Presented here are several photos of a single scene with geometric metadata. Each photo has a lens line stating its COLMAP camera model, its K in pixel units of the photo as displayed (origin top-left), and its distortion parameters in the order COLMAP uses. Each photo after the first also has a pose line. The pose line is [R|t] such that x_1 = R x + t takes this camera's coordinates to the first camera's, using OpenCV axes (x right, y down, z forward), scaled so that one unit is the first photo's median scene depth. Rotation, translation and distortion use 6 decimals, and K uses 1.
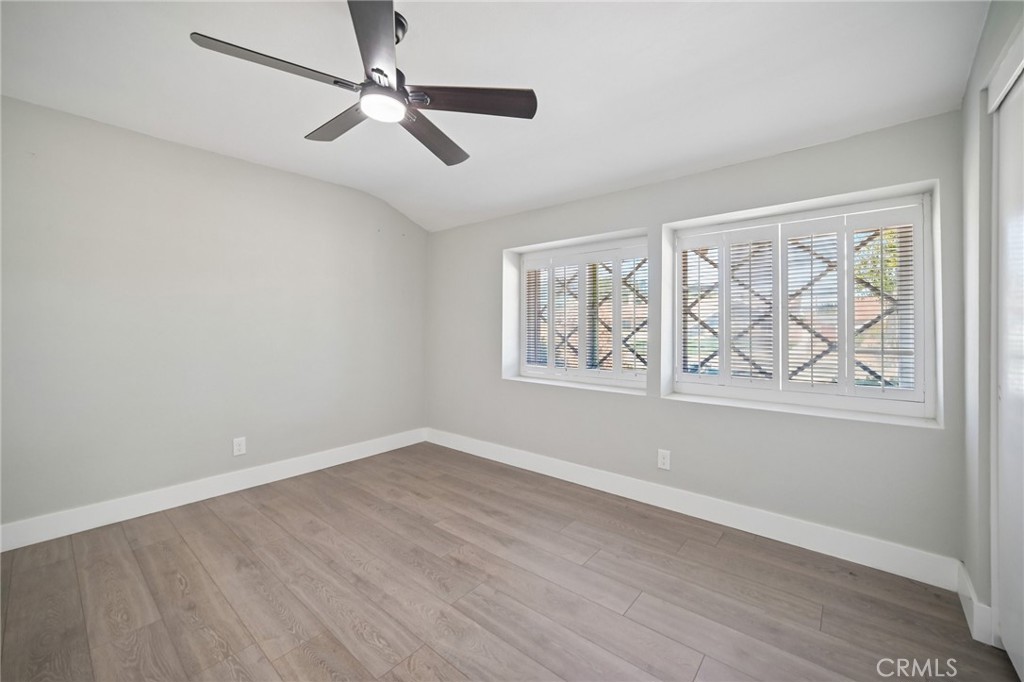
lens RADIAL K [[402.6, 0, 506.8], [0, 402.6, 326.4], [0, 0, 1]] dist [-0.017956, 0.000172]
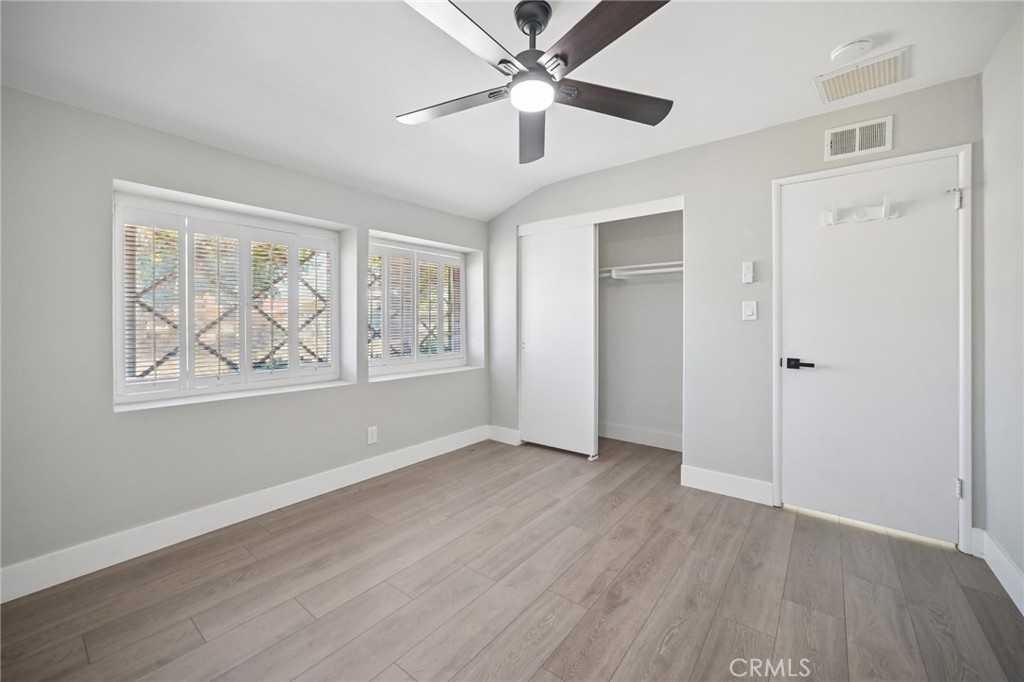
lens RADIAL K [[402.6, 0, 508.5], [0, 402.6, 331.1], [0, 0, 1]] dist [-0.017956, 0.000172]
pose [[-0.028341, -0.026875, 0.999237, -0.967336], [-0.005515, 0.999627, 0.026729, -0.000440], [-0.999583, -0.004753, -0.028479, 0.814182]]
